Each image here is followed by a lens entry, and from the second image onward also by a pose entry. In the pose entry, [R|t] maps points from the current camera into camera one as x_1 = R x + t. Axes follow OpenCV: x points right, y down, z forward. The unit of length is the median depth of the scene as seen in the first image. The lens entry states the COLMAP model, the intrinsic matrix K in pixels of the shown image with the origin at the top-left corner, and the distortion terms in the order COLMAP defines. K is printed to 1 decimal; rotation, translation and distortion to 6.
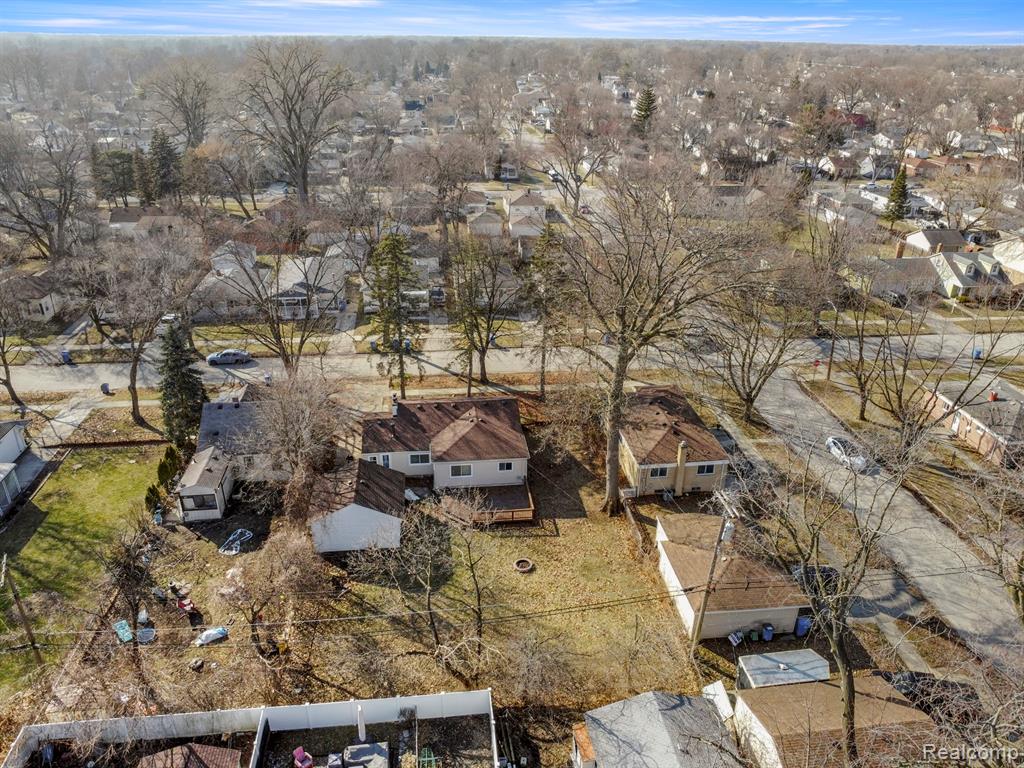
lens RADIAL K [[727.3, 0, 534.0], [0, 727.3, 382.9], [0, 0, 1]] dist [-0.034806, 0.011396]
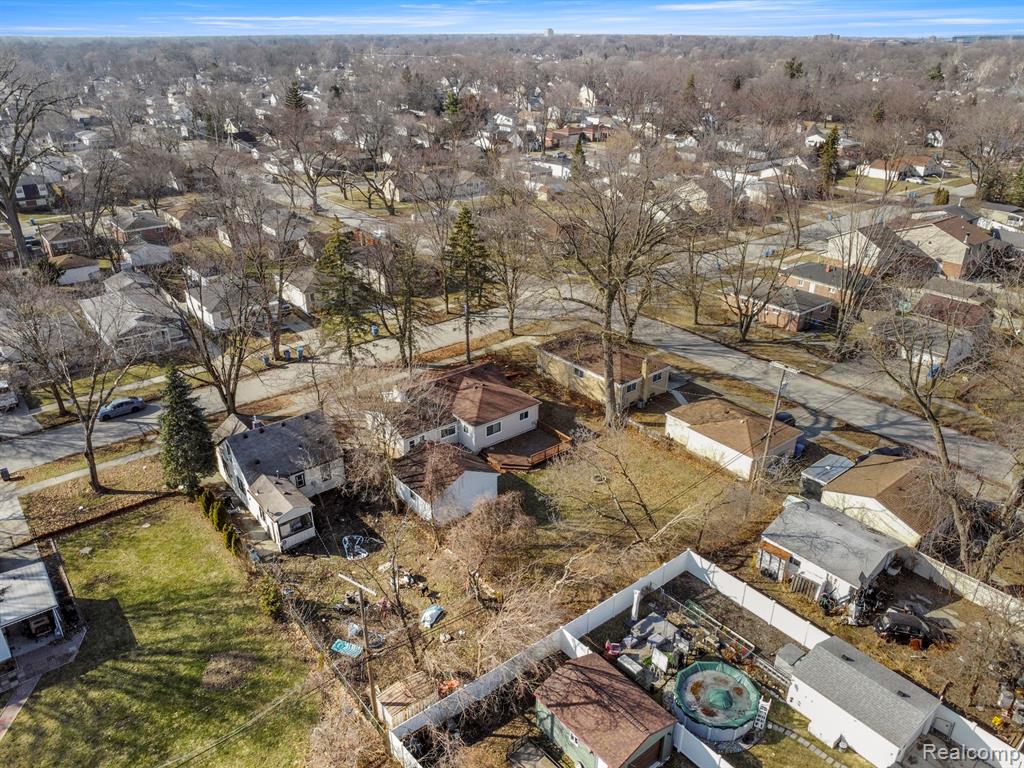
lens RADIAL K [[727.3, 0, 534.0], [0, 727.3, 382.9], [0, 0, 1]] dist [-0.034806, 0.011396]
pose [[0.846737, -0.240502, 0.474548, -0.552791], [0.236278, 0.969190, 0.069597, -0.009834], [-0.476666, 0.053195, 0.877474, -0.005447]]
